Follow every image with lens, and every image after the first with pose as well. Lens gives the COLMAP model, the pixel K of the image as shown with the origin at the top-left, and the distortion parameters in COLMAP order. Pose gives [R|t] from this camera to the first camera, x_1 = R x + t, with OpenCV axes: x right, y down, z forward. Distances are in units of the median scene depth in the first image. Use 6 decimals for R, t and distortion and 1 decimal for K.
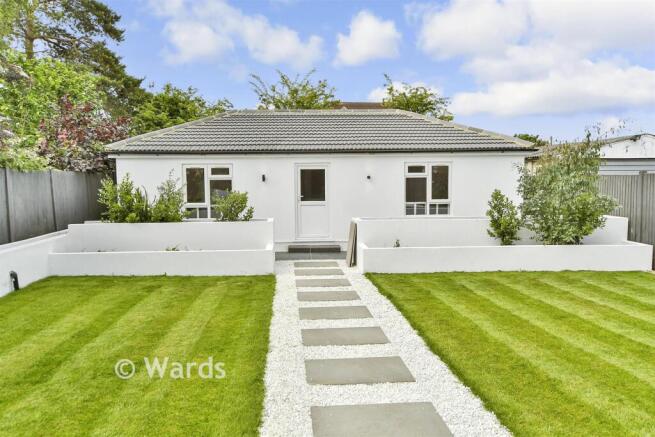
lens RADIAL K [[476.4, 0, 326.7], [0, 476.4, 217.7], [0, 0, 1]] dist [0.011251, 0.001741]
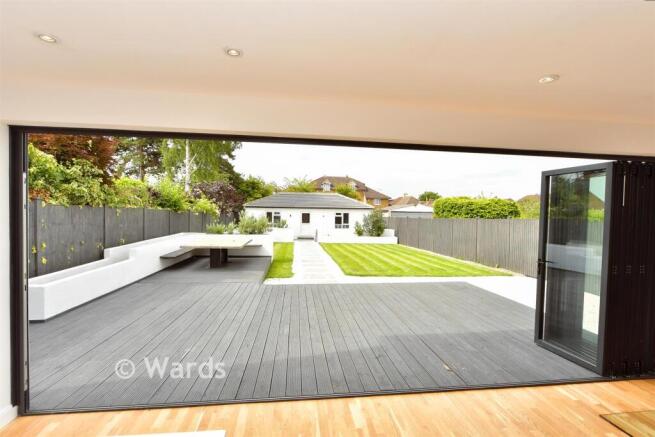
lens RADIAL K [[303.3, 0, 327.7], [0, 303.3, 221.1], [0, 0, 1]] dist [-0.002280, -0.000034]
pose [[0.999612, 0.024483, 0.013250, 0.091172], [-0.023662, 0.997983, -0.058912, 0.068344], [-0.014666, 0.058575, 0.998175, -1.037519]]
